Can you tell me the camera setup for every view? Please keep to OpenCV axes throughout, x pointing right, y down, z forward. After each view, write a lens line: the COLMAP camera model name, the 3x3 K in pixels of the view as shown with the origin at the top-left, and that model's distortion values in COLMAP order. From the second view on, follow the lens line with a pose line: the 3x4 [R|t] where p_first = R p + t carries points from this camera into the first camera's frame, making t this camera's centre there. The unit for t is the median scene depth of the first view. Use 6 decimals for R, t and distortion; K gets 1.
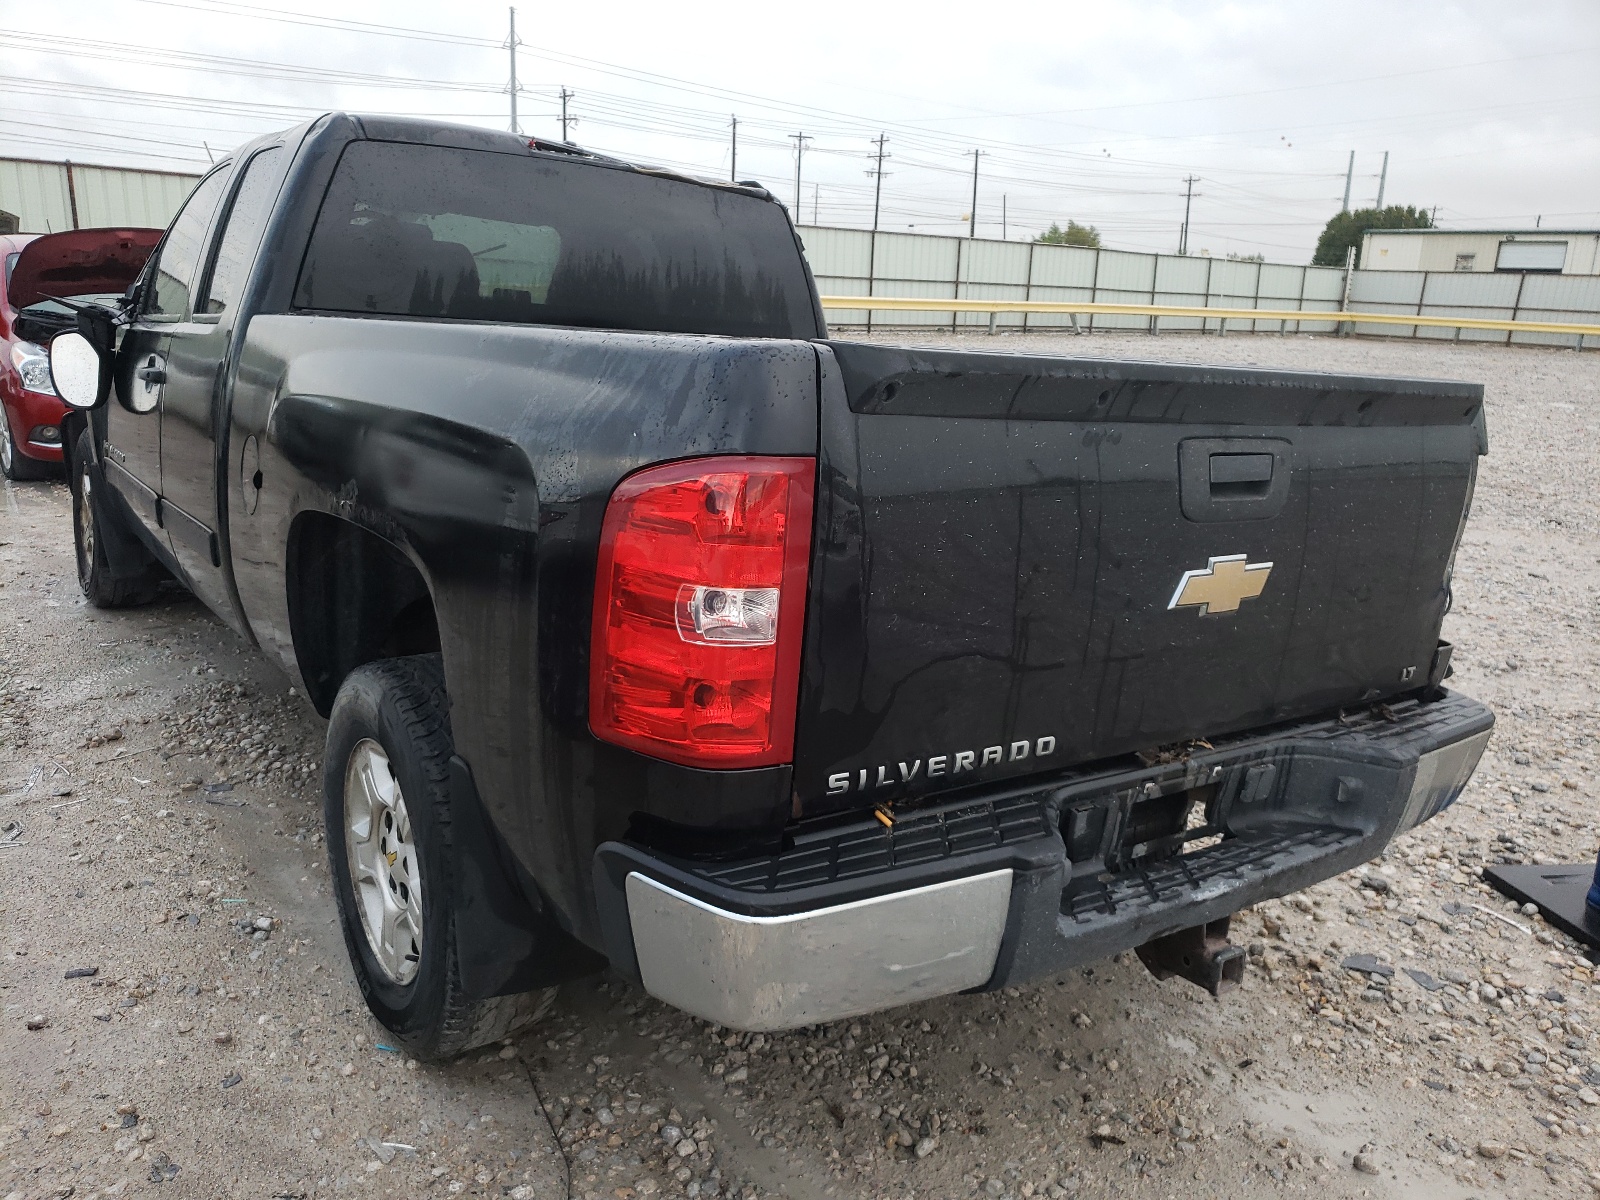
lens RADIAL K [[1226.8, 0, 807.7], [0, 1226.8, 600.6], [0, 0, 1]] dist [-0.002617, -0.012362]
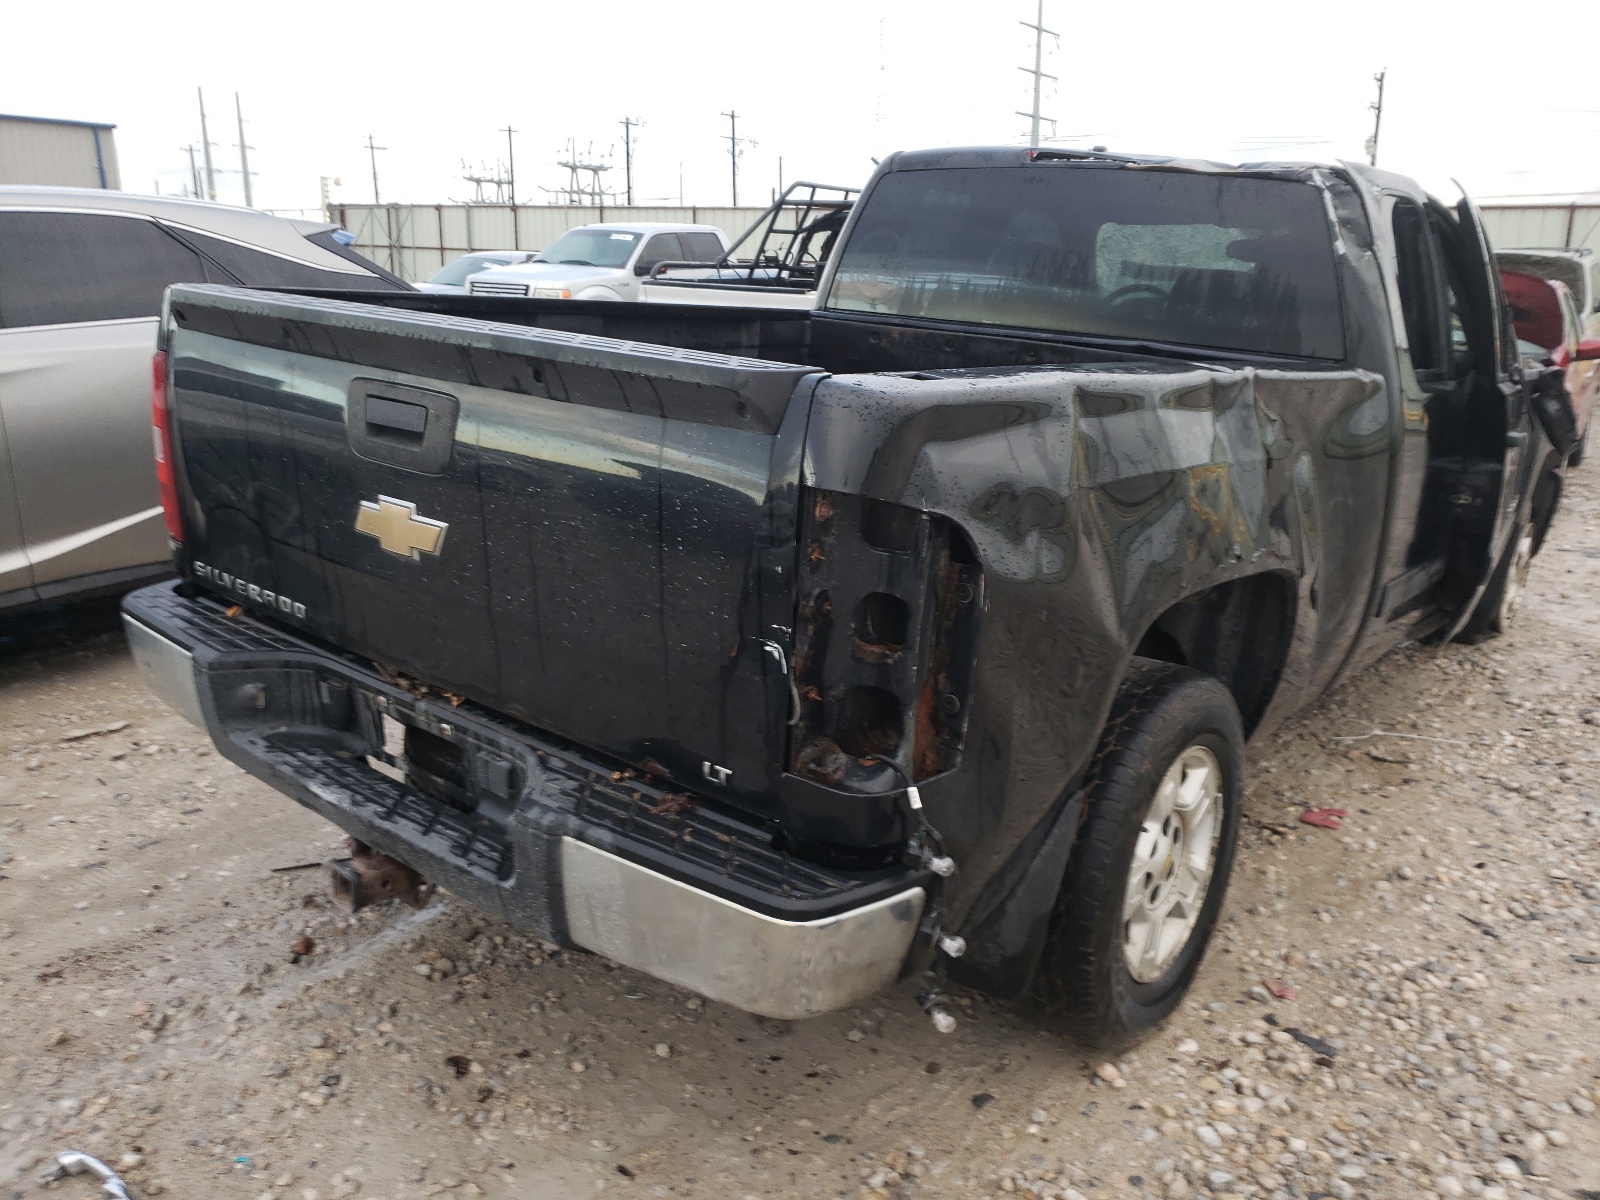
lens RADIAL K [[1226.8, 0, 807.6], [0, 1226.8, 599.9], [0, 0, 1]] dist [-0.002617, -0.012362]
pose [[0.296646, 0.208917, -0.931856, 1.384636], [-0.250037, 0.958730, 0.135346, -0.176312], [0.921674, 0.192848, 0.336641, 0.957809]]
